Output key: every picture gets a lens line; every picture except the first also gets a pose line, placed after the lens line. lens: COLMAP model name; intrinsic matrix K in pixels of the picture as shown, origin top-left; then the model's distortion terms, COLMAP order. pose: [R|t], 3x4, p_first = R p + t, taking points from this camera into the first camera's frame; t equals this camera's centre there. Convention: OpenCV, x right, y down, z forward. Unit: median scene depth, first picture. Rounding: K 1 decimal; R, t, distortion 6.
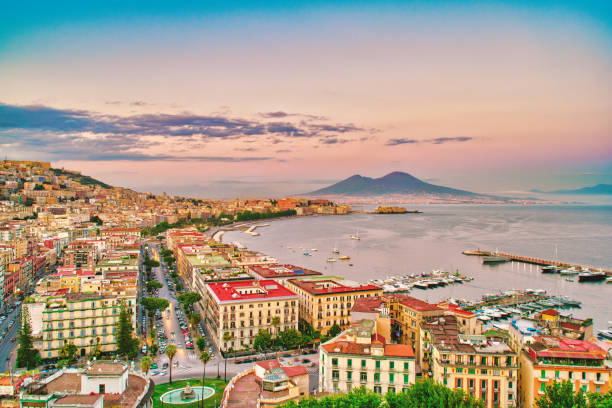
lens RADIAL K [[419.7, 0, 309.1], [0, 419.7, 196.0], [0, 0, 1]] dist [-0.053566, 0.040575]
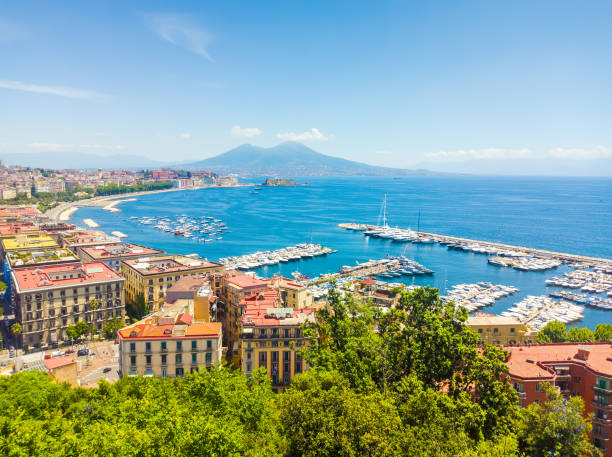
lens RADIAL K [[452.2, 0, 306.2], [0, 452.2, 226.8], [0, 0, 1]] dist [0.071720, -0.054710]
pose [[0.972963, -0.025442, 0.229556, 0.215839], [-0.005115, 0.991297, 0.131544, 0.002140], [-0.230905, -0.129162, 0.964365, -0.027099]]
